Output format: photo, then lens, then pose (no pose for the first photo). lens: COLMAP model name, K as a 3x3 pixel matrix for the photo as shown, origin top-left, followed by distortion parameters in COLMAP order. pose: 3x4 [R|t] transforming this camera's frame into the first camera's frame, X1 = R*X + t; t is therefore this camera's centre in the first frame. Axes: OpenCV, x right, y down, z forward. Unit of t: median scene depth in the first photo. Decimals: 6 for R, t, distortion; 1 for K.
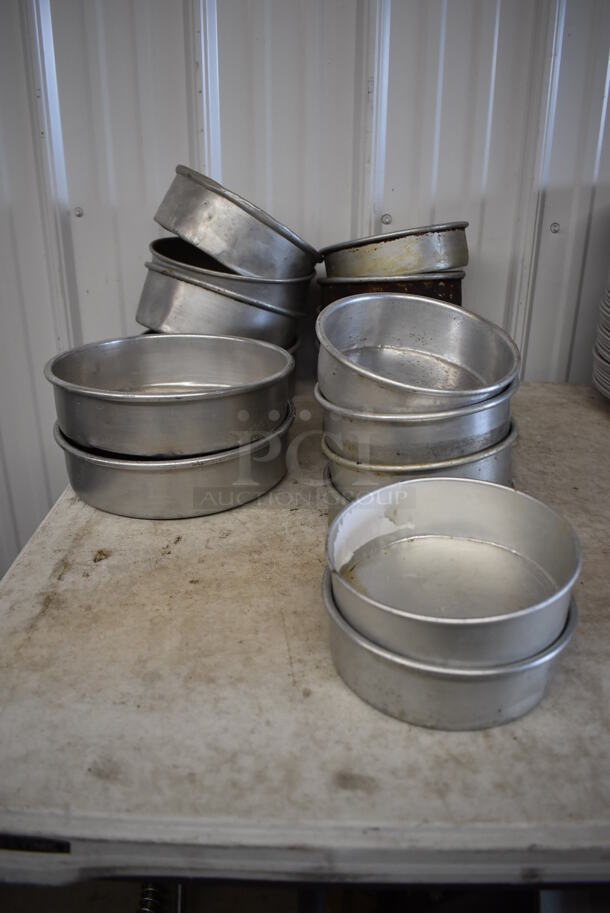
lens RADIAL K [[705.9, 0, 302.6], [0, 705.9, 454.0], [0, 0, 1]] dist [-0.099666, 0.019490]
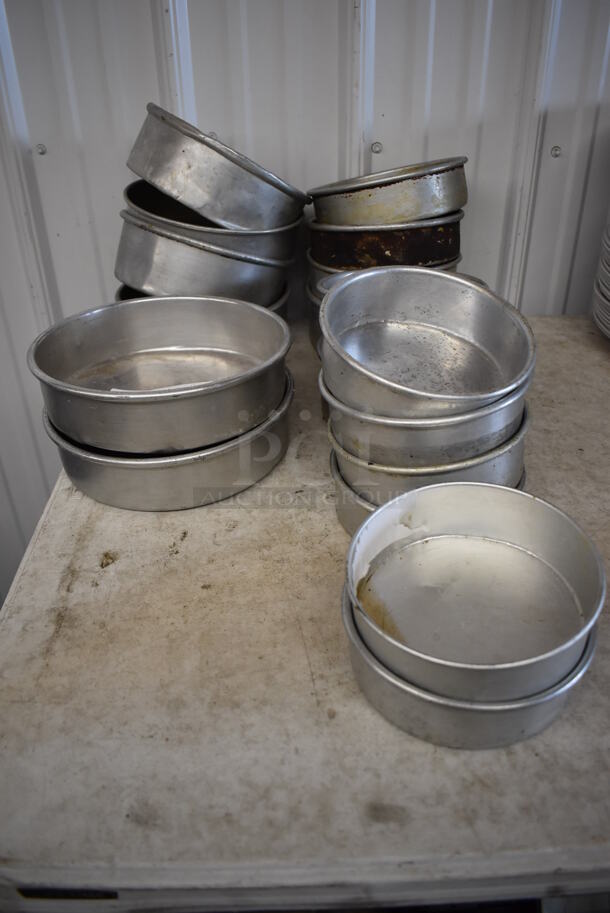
lens RADIAL K [[705.9, 0, 302.9], [0, 705.9, 452.0], [0, 0, 1]] dist [-0.099666, 0.019490]
pose [[0.998588, -0.045746, 0.026991, -0.035837], [0.040750, 0.985765, 0.163114, -0.157437], [-0.034069, -0.161784, 0.986238, 0.050433]]
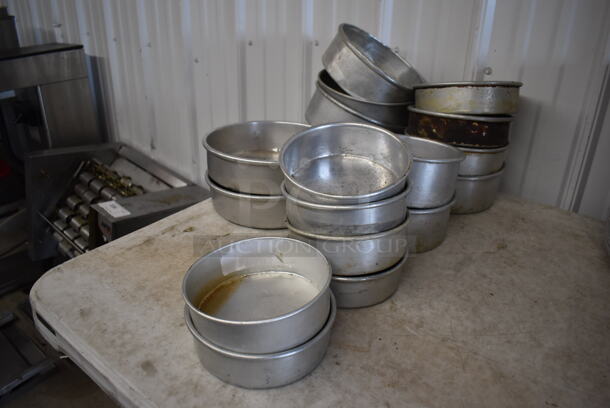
lens RADIAL K [[471.6, 0, 307.6], [0, 471.6, 202.8], [0, 0, 1]] dist [-0.099666, 0.019490]
pose [[0.799402, 0.268913, -0.537255, 0.680165], [-0.254633, 0.961598, 0.102432, -0.149654], [0.544168, 0.054918, 0.837177, 0.086148]]
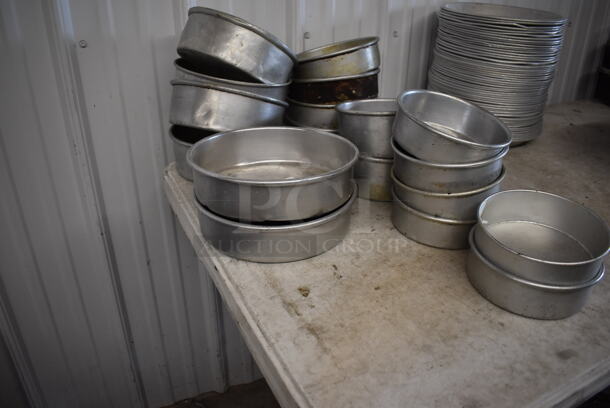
lens RADIAL K [[471.6, 0, 307.7], [0, 471.6, 204.6], [0, 0, 1]] dist [-0.099666, 0.019490]
pose [[0.874651, -0.210293, 0.436763, -0.696166], [0.181680, 0.977537, 0.106838, -0.139842], [-0.449419, -0.014095, 0.893210, 0.129771]]
